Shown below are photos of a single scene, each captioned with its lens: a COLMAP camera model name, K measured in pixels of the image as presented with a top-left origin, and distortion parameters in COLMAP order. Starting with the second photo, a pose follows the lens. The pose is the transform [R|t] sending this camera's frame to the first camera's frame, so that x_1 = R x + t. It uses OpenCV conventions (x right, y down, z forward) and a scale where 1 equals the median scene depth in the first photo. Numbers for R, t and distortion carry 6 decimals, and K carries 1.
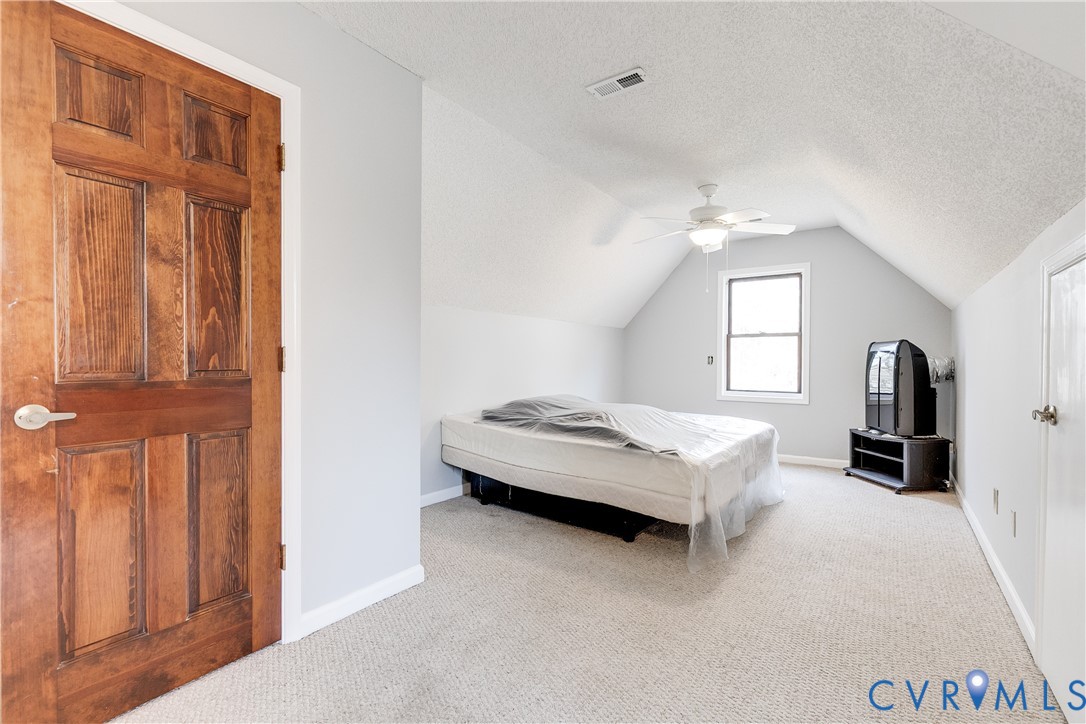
lens RADIAL K [[495.9, 0, 546.7], [0, 495.9, 359.3], [0, 0, 1]] dist [0.010456, -0.001328]
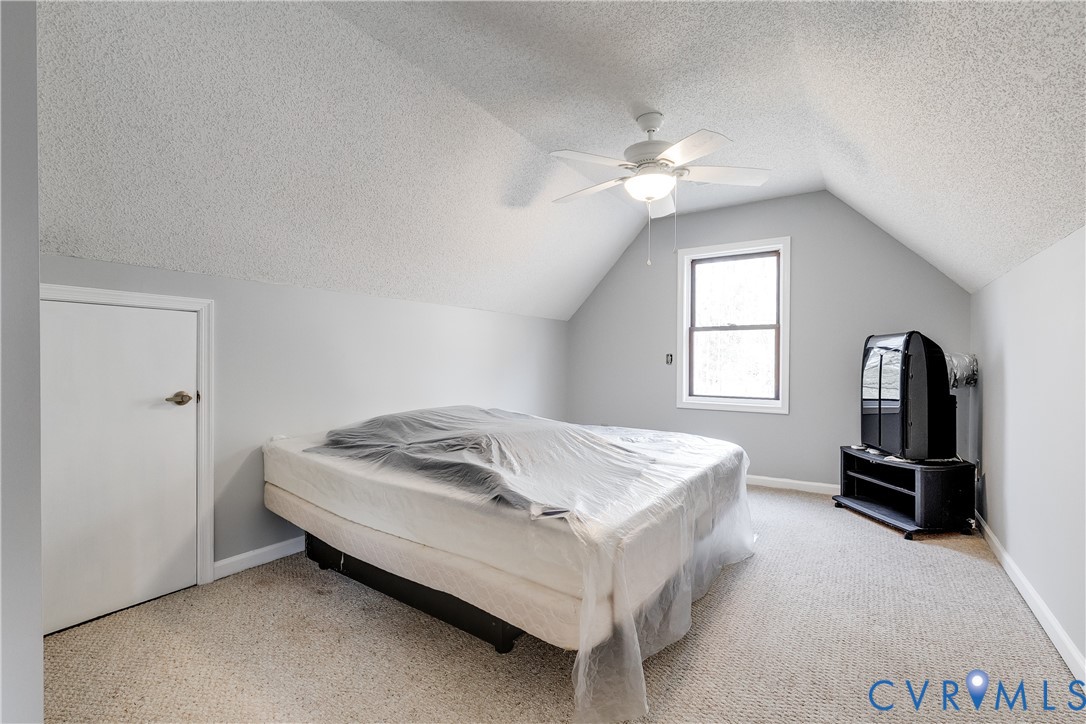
lens RADIAL K [[495.9, 0, 535.6], [0, 495.9, 359.6], [0, 0, 1]] dist [0.010456, -0.001328]
pose [[0.999878, -0.001775, 0.015511, 0.141396], [0.001730, 0.999994, 0.002937, 0.000247], [-0.015516, -0.002910, 0.999875, 0.270786]]
